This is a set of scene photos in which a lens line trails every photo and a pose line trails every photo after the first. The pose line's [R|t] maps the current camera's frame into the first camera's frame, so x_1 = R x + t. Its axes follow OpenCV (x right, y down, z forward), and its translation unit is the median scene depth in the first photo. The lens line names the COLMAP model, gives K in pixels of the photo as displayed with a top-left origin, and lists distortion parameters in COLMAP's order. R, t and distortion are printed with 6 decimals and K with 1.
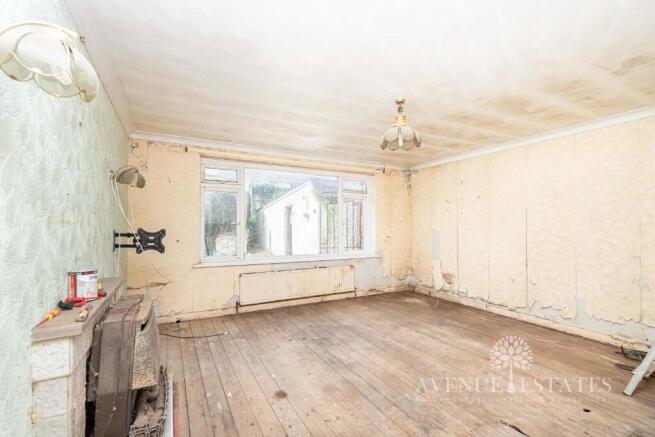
lens RADIAL K [[300.0, 0, 334.3], [0, 300.0, 224.0], [0, 0, 1]] dist [-0.000974, -0.000349]
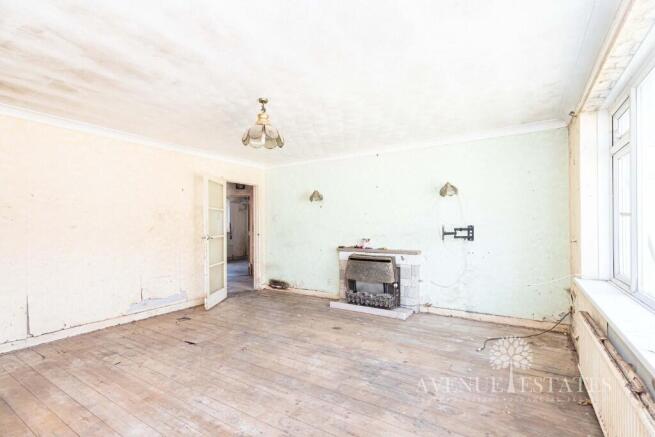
lens RADIAL K [[300.0, 0, 334.3], [0, 300.0, 224.0], [0, 0, 1]] dist [-0.000974, -0.000349]
pose [[-0.874059, 0.000716, -0.485819, 0.461184], [0.008947, 0.999853, -0.014623, 0.034942], [0.485737, -0.017128, -0.873937, 1.829382]]
